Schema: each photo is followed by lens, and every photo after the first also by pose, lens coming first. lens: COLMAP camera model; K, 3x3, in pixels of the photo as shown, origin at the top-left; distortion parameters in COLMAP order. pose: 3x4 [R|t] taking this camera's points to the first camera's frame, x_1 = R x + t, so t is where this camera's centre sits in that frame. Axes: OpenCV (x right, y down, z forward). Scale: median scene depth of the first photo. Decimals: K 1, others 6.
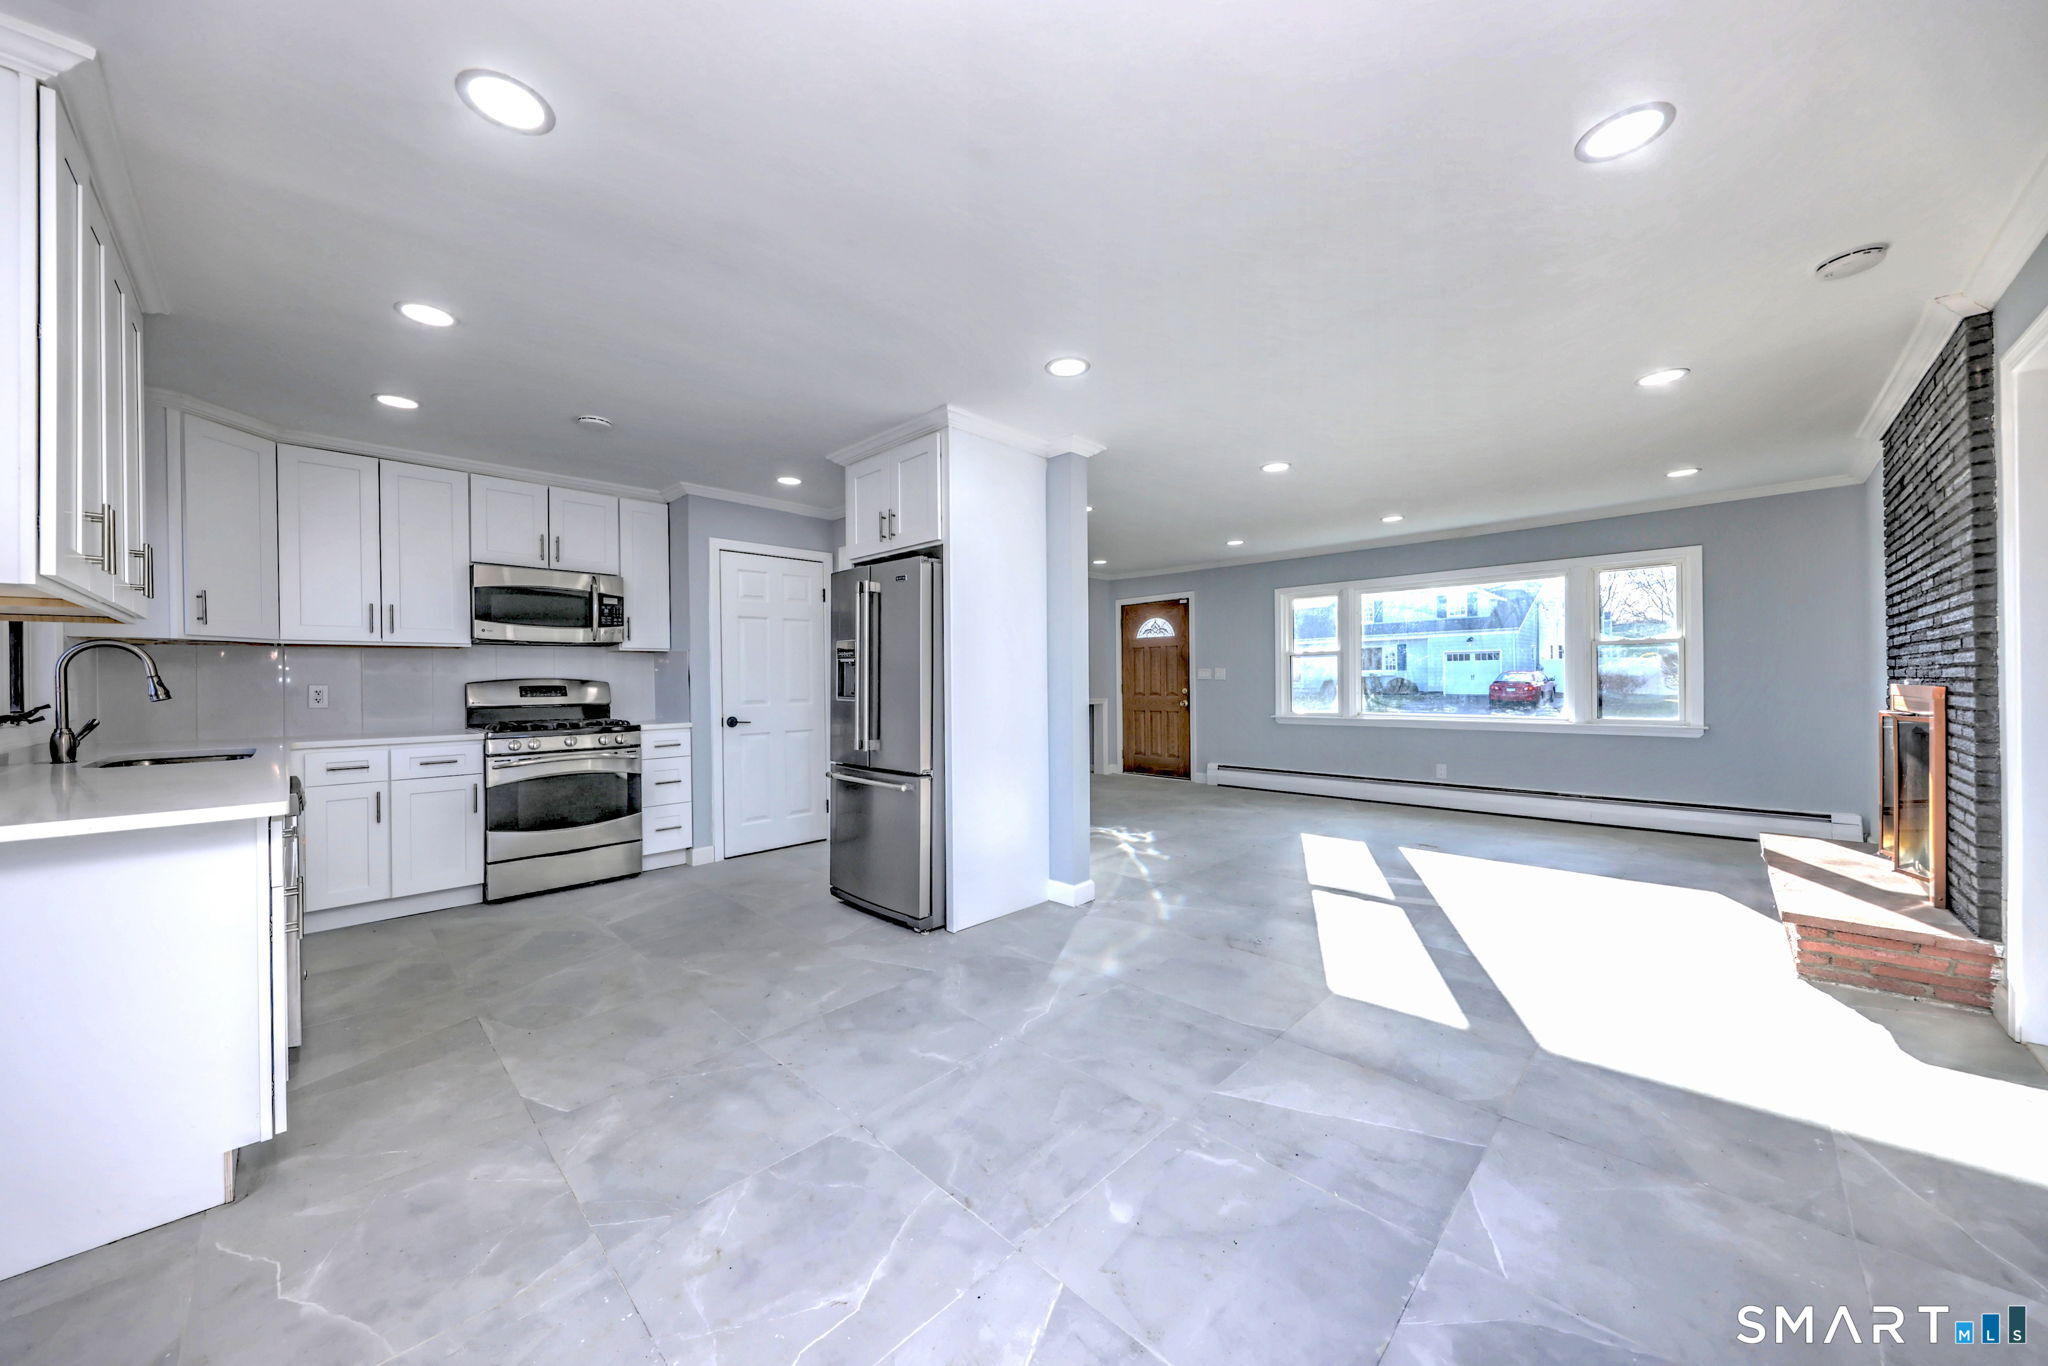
lens RADIAL K [[705.5, 0, 1013.3], [0, 705.5, 683.5], [0, 0, 1]] dist [0.002012, -0.002434]
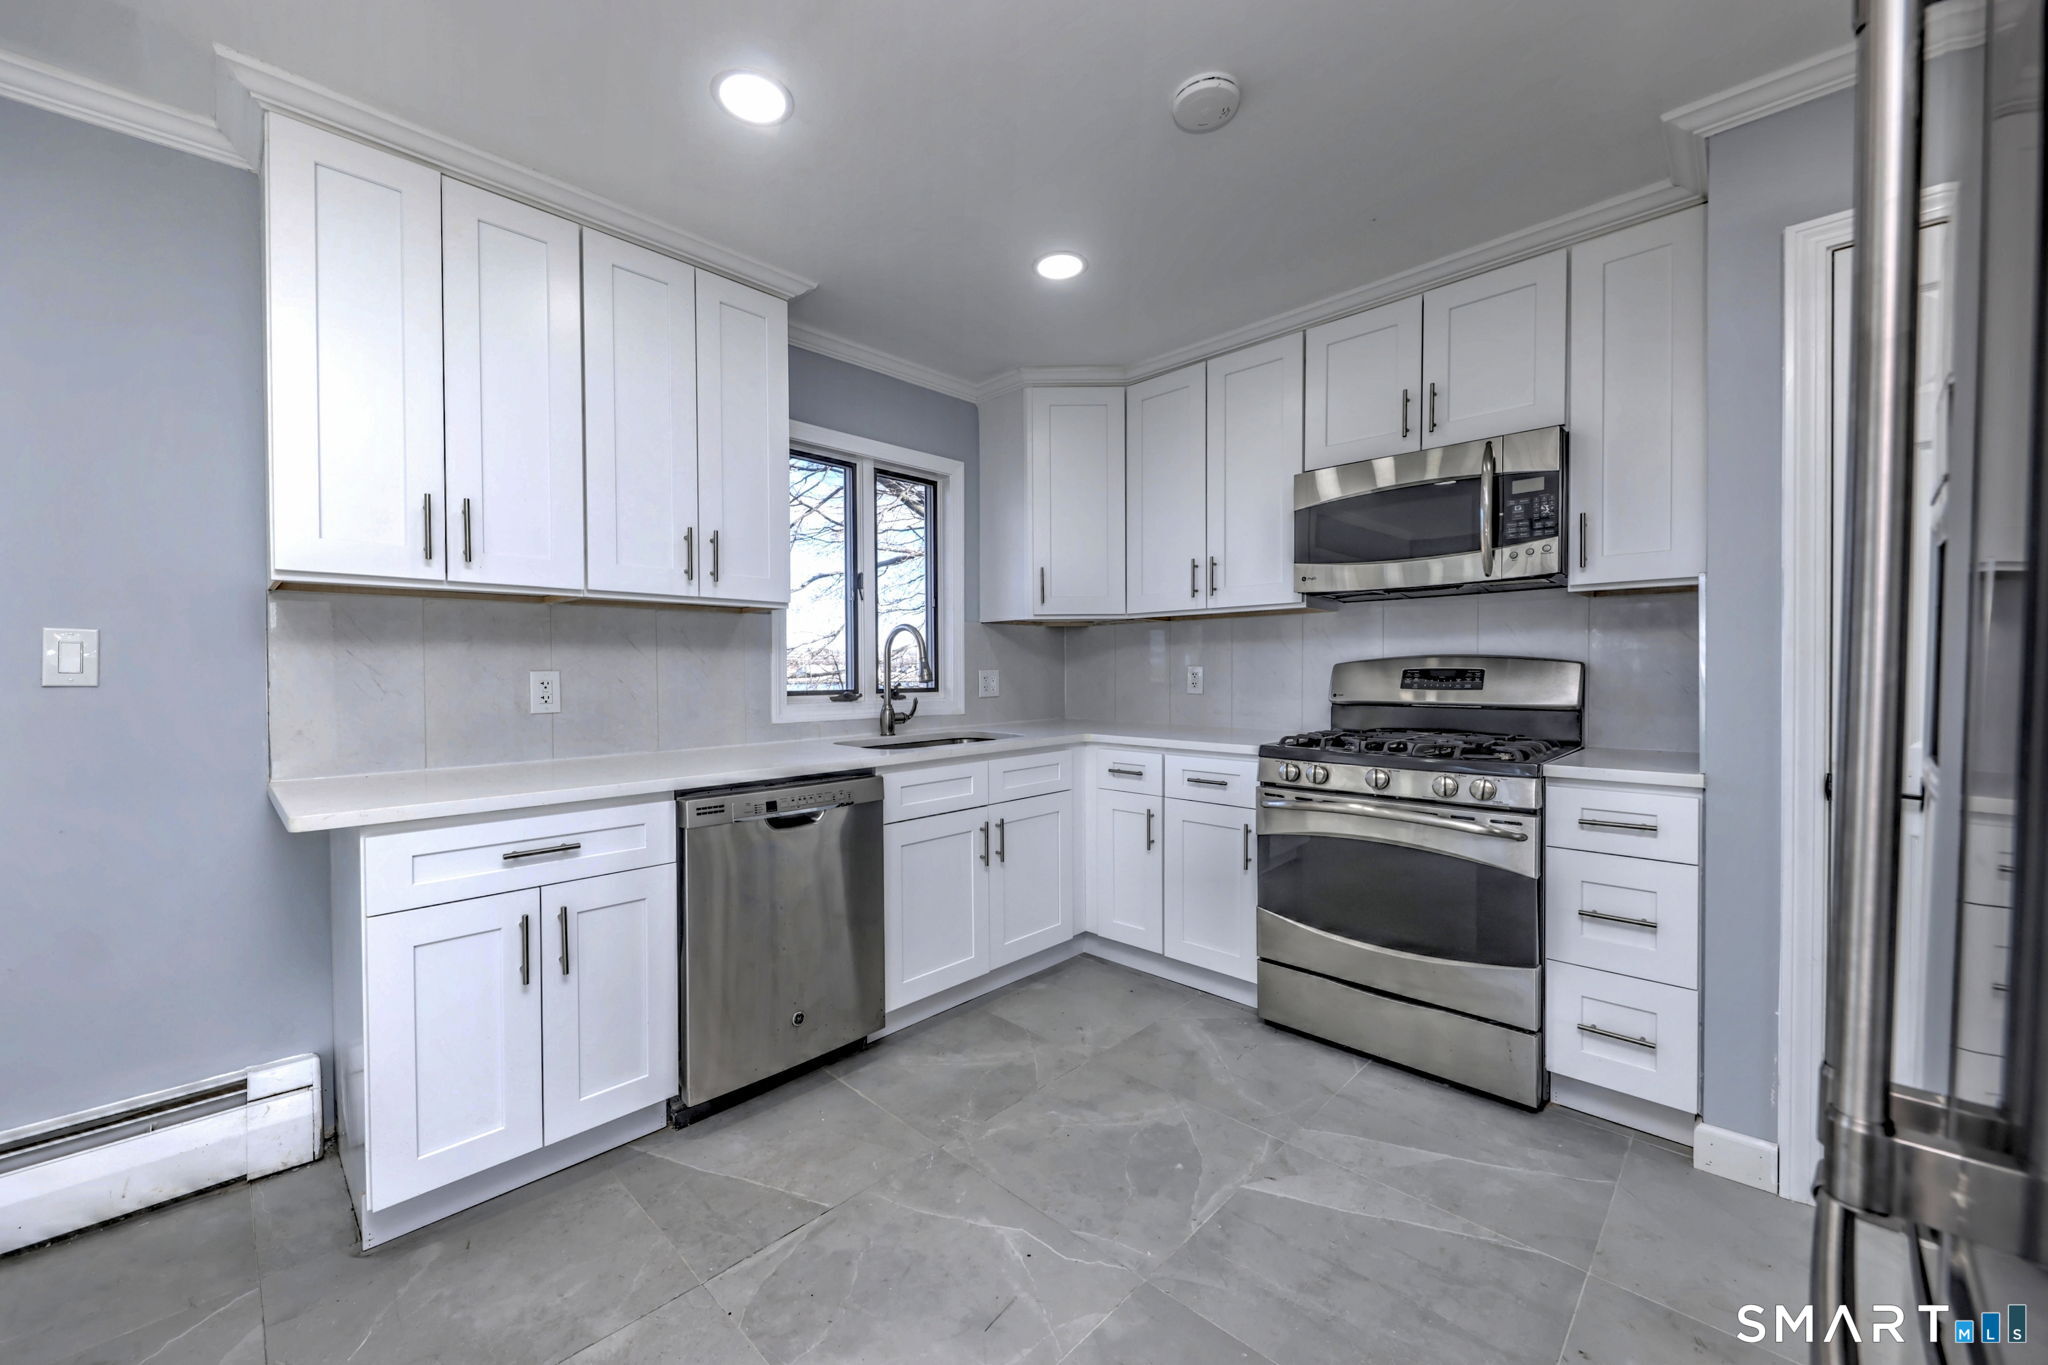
lens RADIAL K [[791.6, 0, 1001.7], [0, 791.6, 681.7], [0, 0, 1]] dist [0.005596, -0.000652]
pose [[-0.008921, 0.027887, -0.999571, -0.062926], [0.000593, 0.999611, 0.027883, -0.005750], [0.999960, -0.000344, -0.008934, 0.856880]]
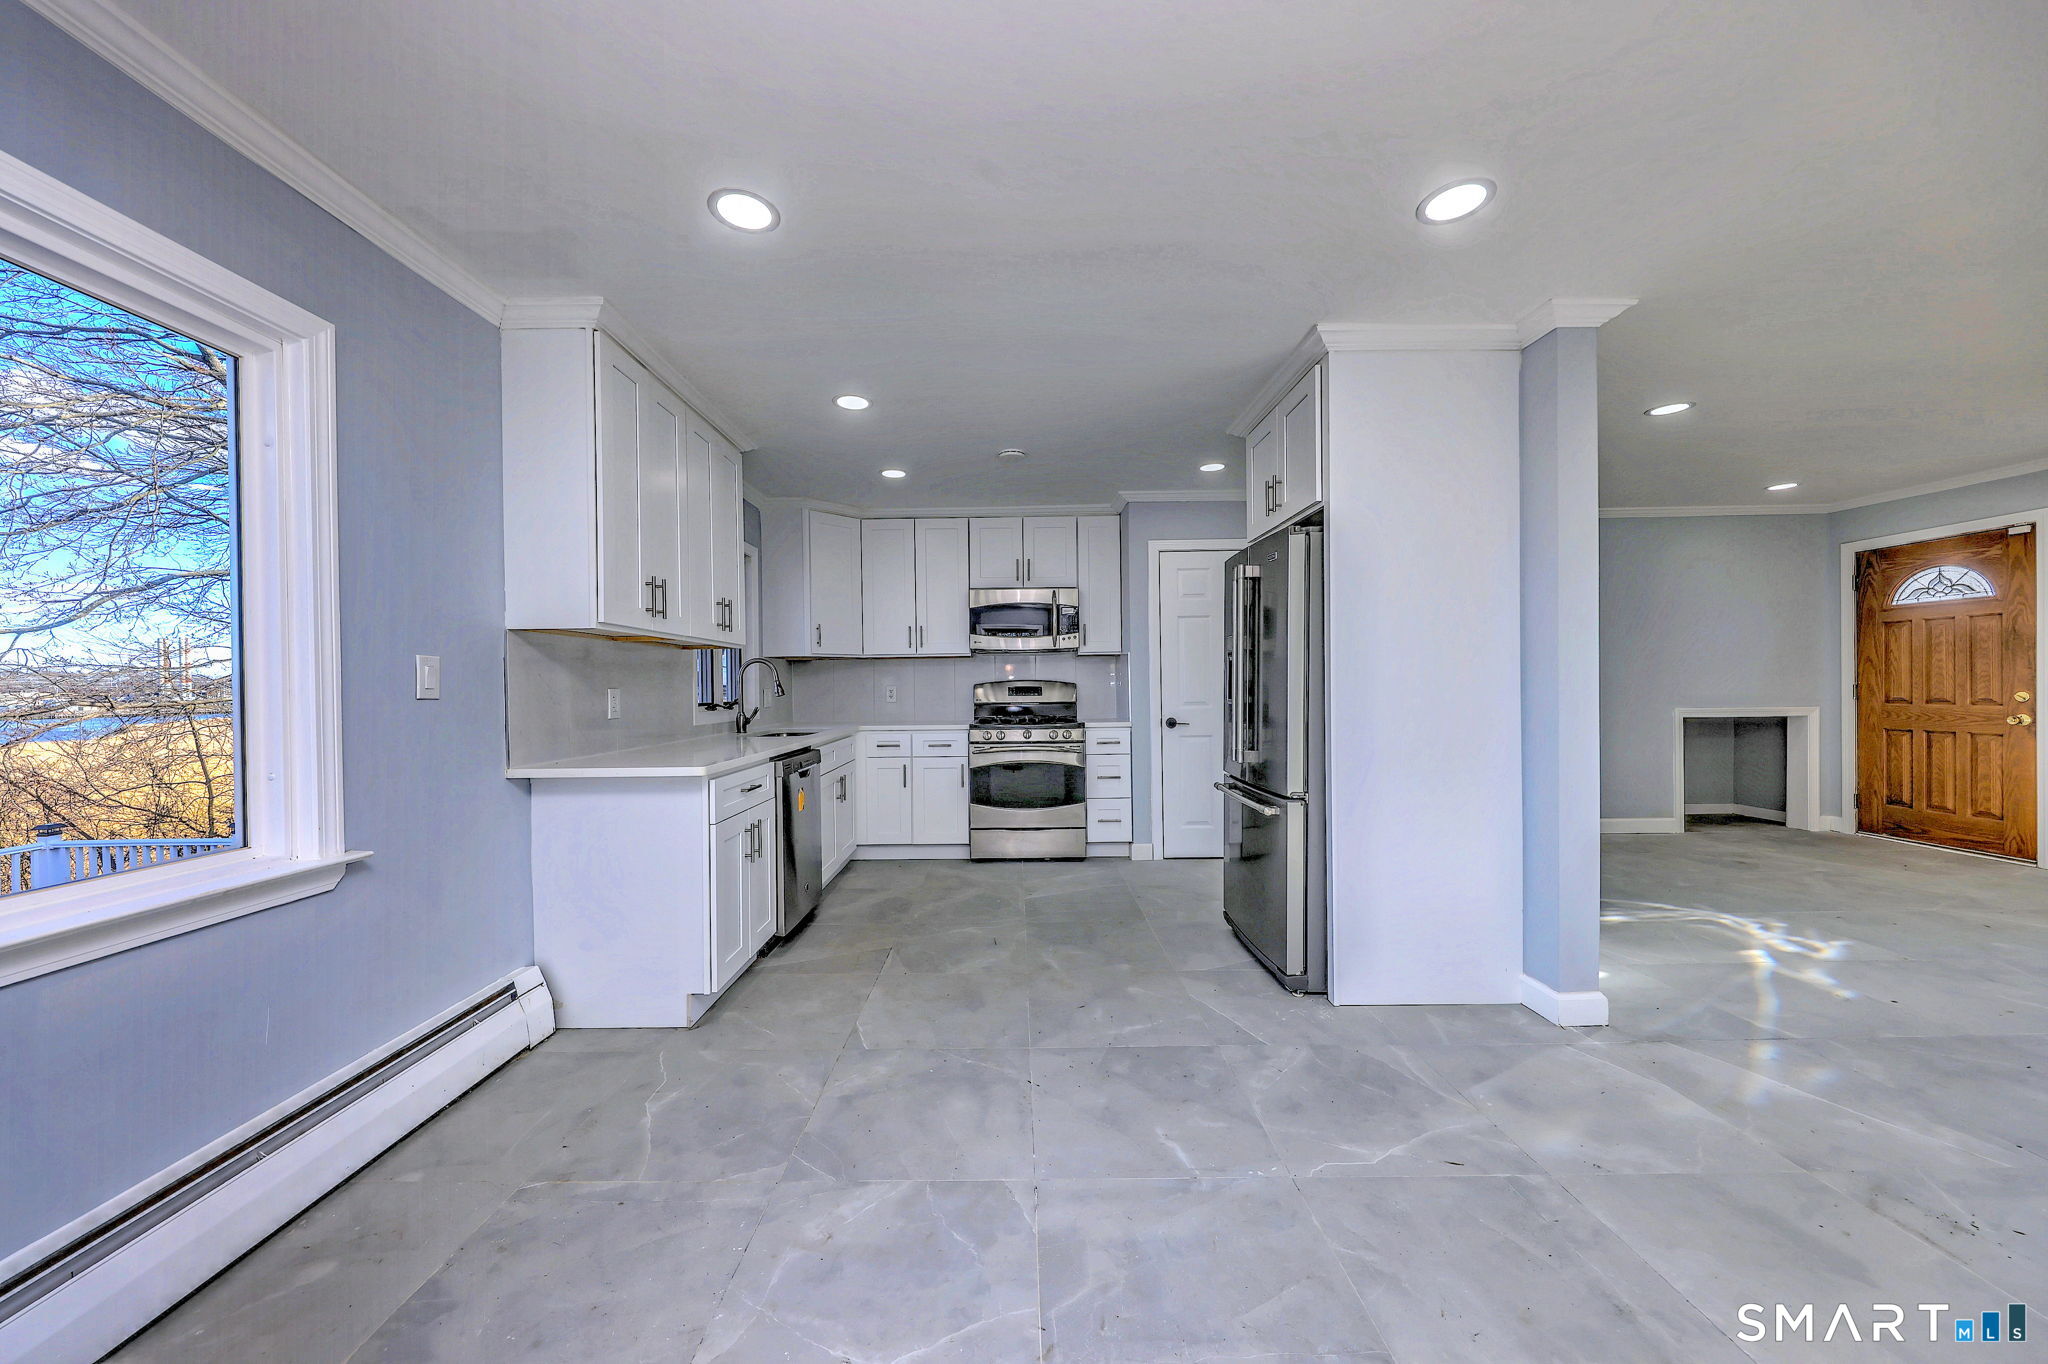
lens RADIAL K [[705.5, 0, 1017.6], [0, 705.5, 690.2], [0, 0, 1]] dist [0.002012, -0.002434]
pose [[0.703096, 0.004446, -0.711081, 0.216264], [0.001701, 0.999967, 0.007934, -0.000065], [0.711093, -0.006788, 0.703065, 0.204137]]
